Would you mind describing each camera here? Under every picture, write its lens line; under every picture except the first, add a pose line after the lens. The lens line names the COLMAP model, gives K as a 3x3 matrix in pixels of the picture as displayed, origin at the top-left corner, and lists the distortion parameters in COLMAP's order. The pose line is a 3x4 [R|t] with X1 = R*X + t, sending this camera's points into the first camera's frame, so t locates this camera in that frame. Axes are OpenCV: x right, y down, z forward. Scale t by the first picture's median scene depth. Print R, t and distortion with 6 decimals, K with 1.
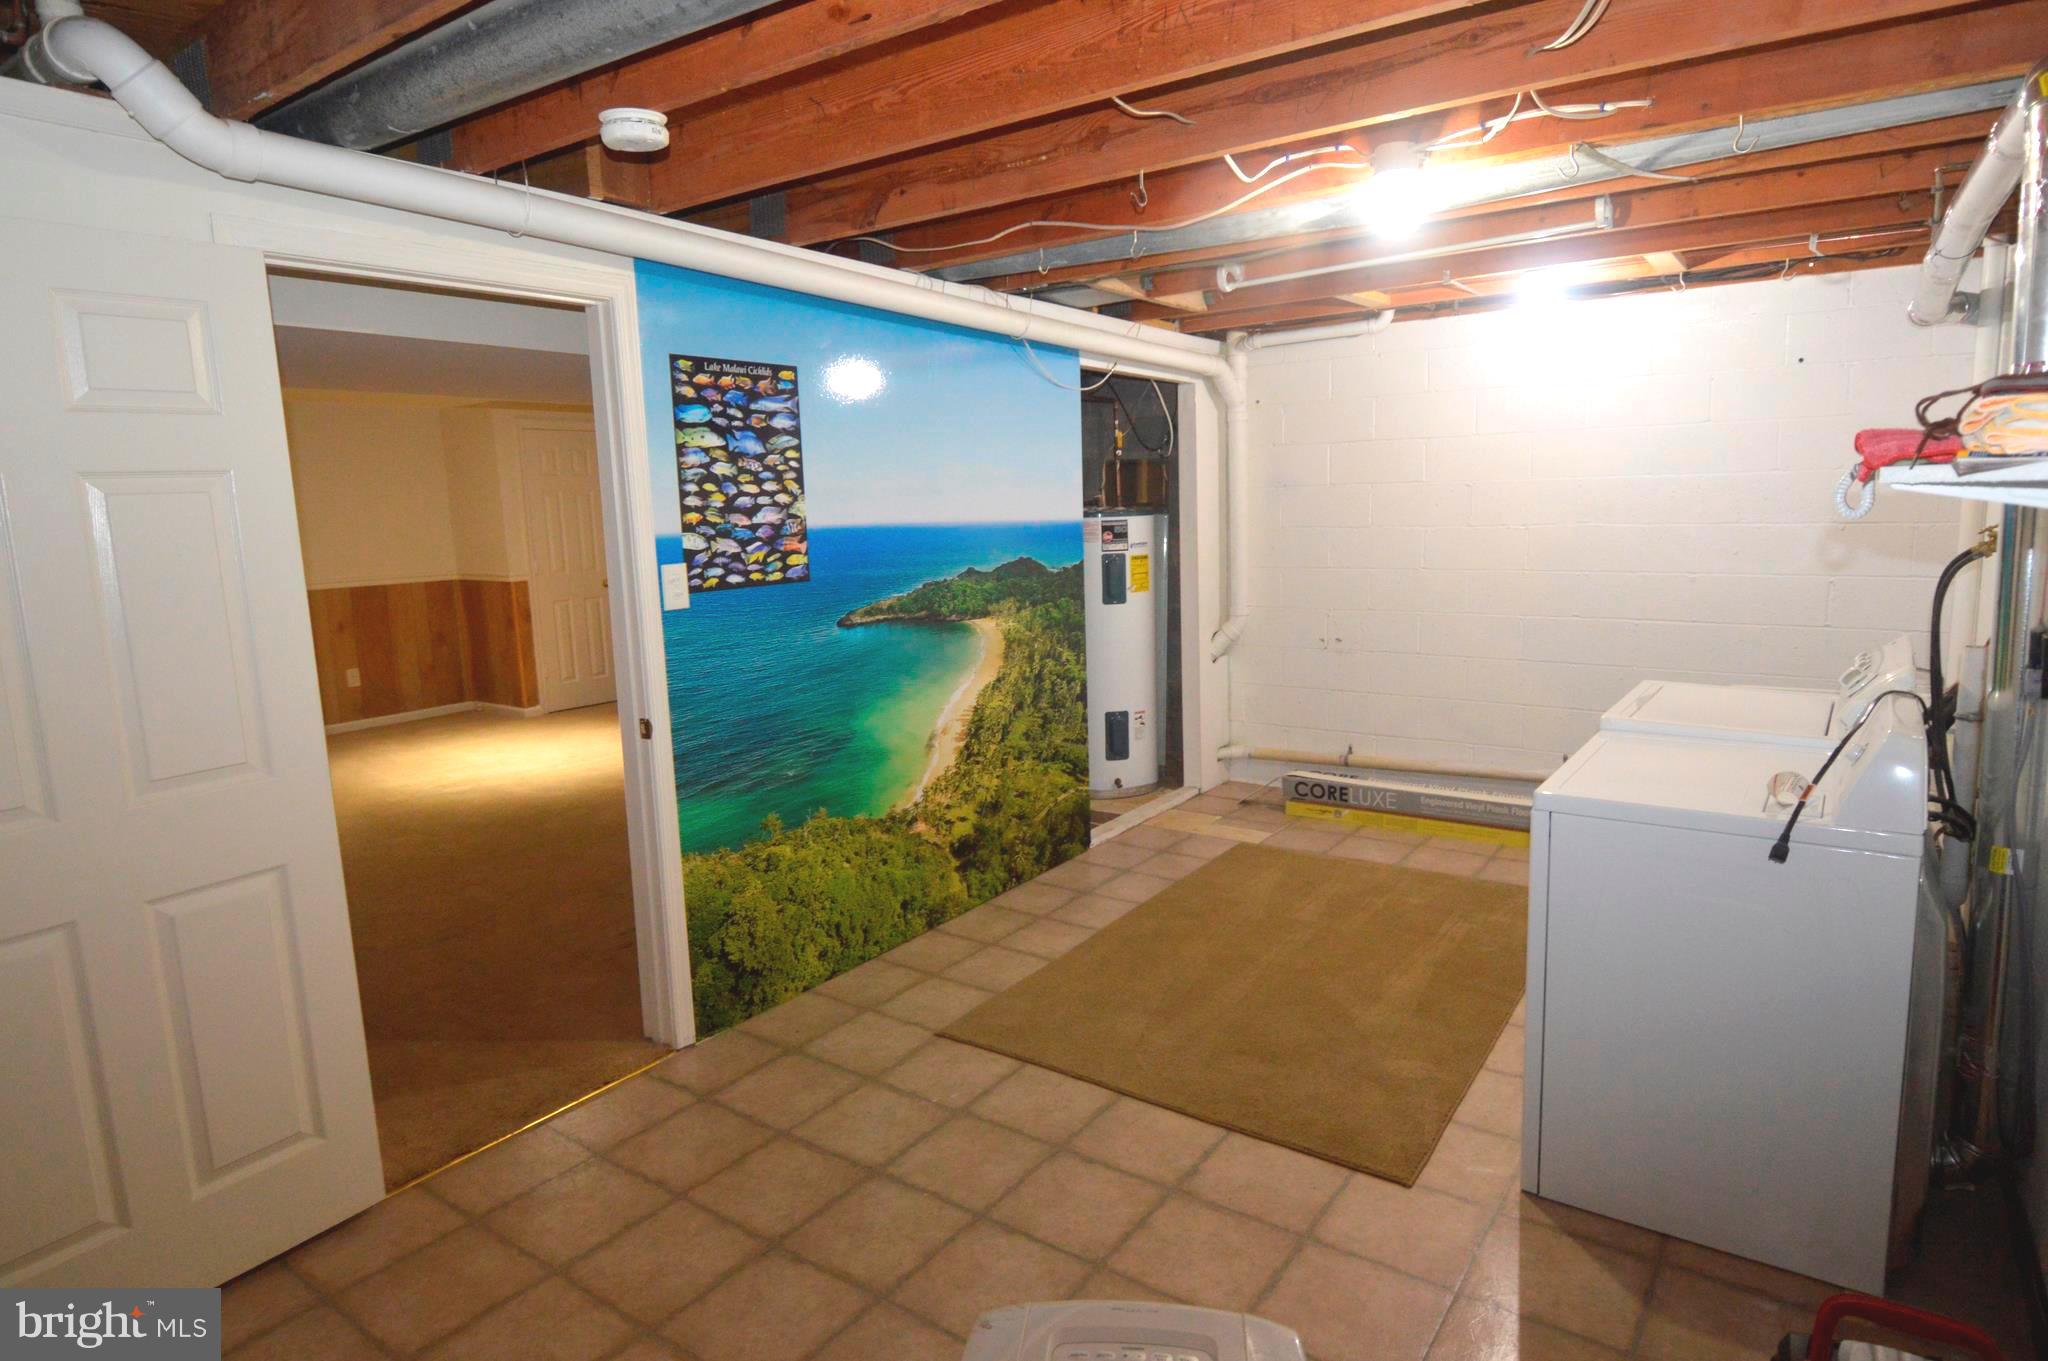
lens RADIAL K [[1135.4, 0, 1036.1], [0, 1135.4, 685.0], [0, 0, 1]] dist [0.001251, 0.000515]
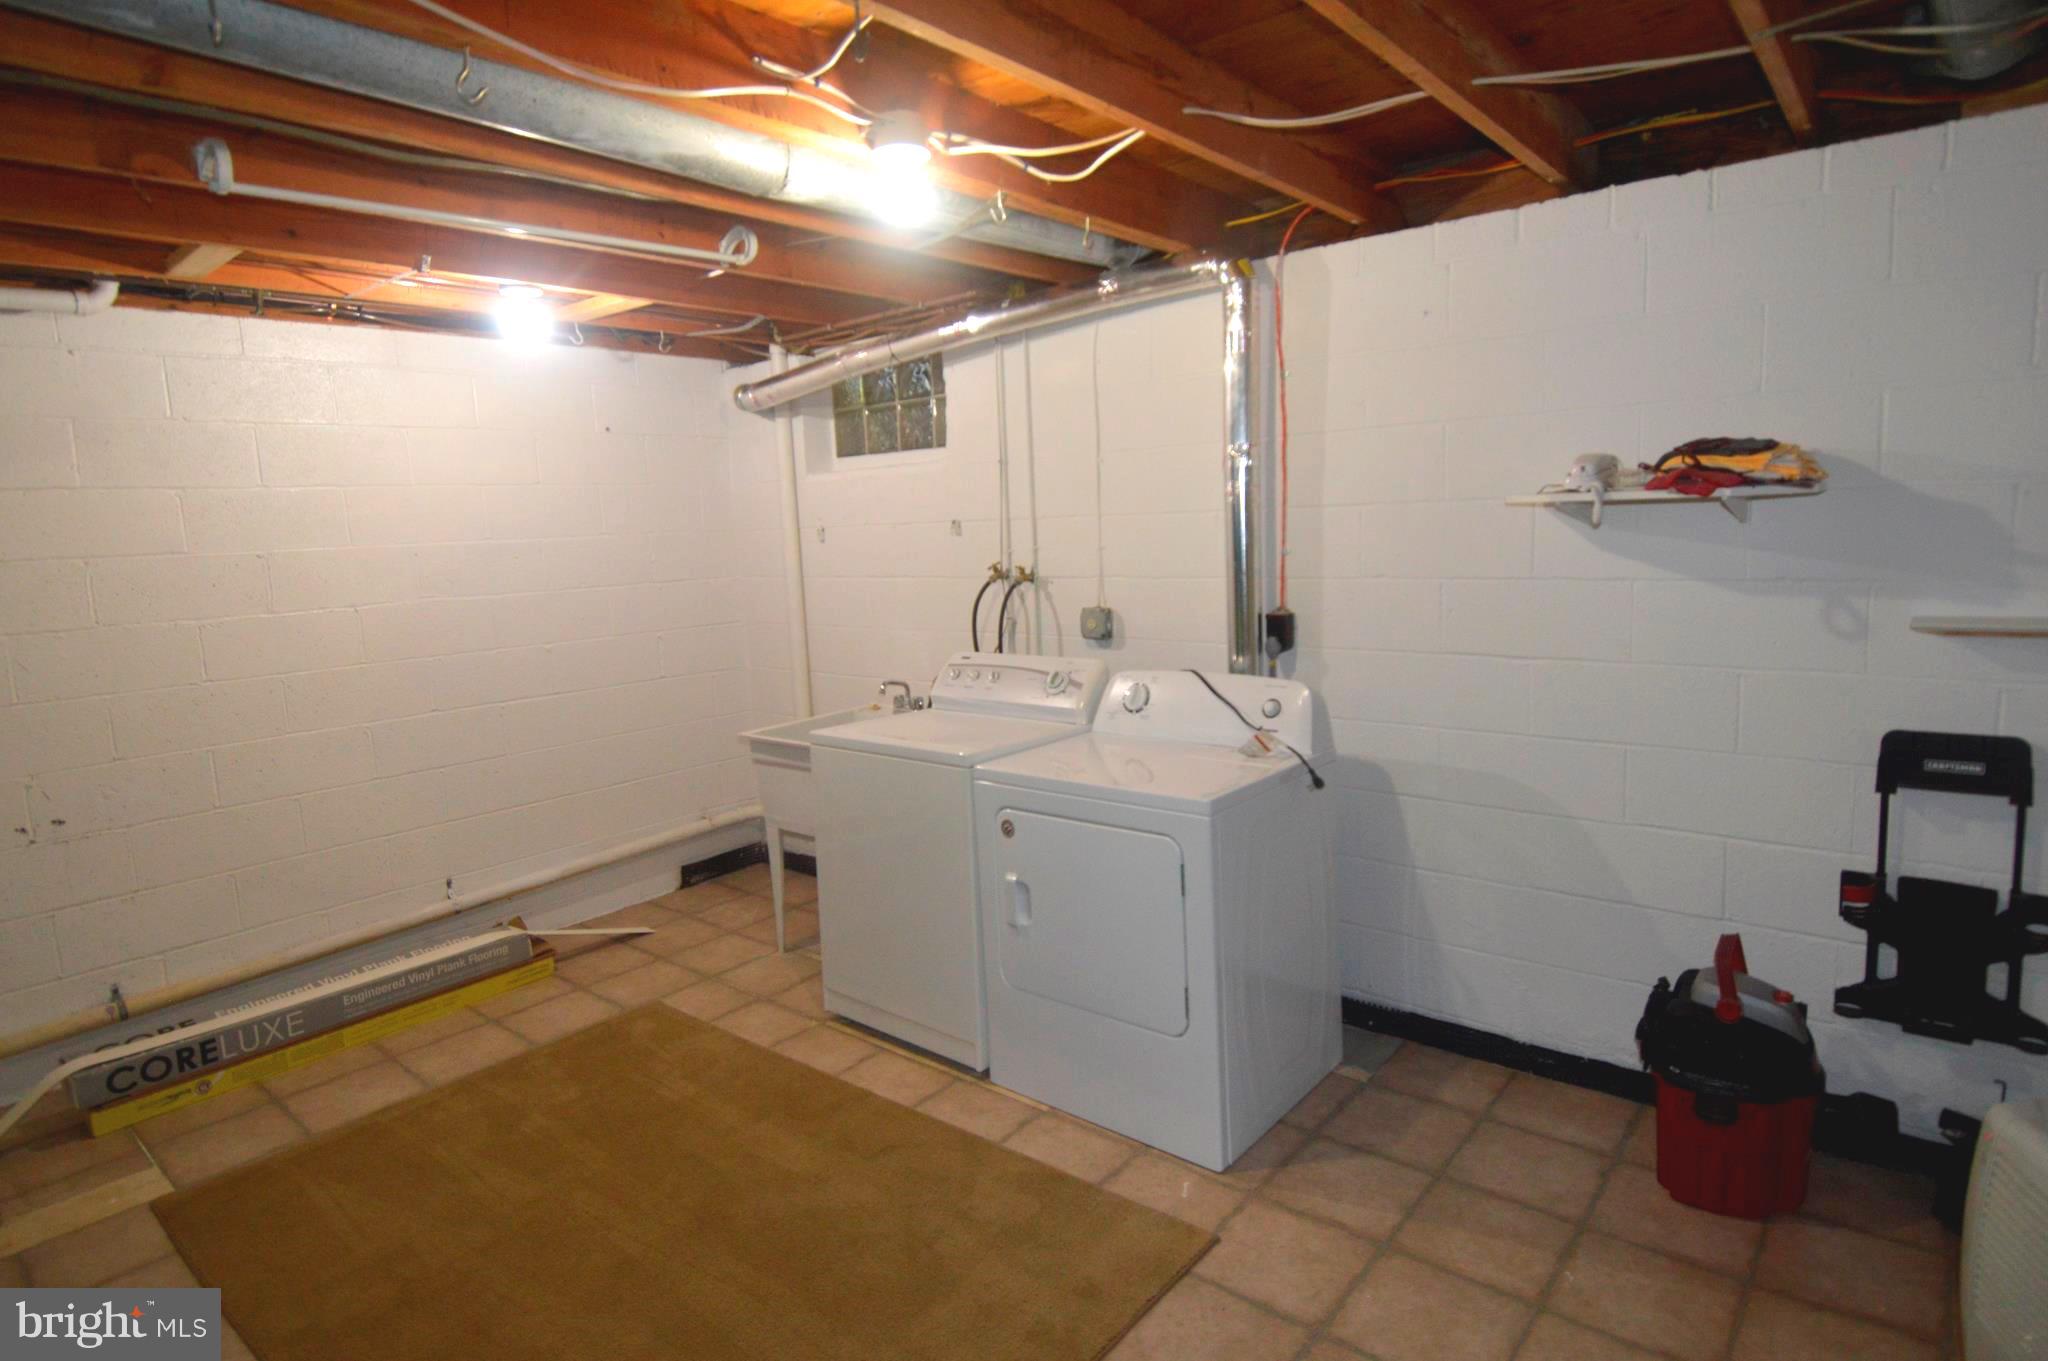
lens RADIAL K [[1100.1, 0, 1034.9], [0, 1100.1, 685.1], [0, 0, 1]] dist [0.004324, -0.009214]
pose [[0.078595, -0.118723, 0.989812, -0.275022], [0.202187, 0.974147, 0.100790, -0.070741], [-0.976188, 0.192206, 0.100568, 0.480566]]
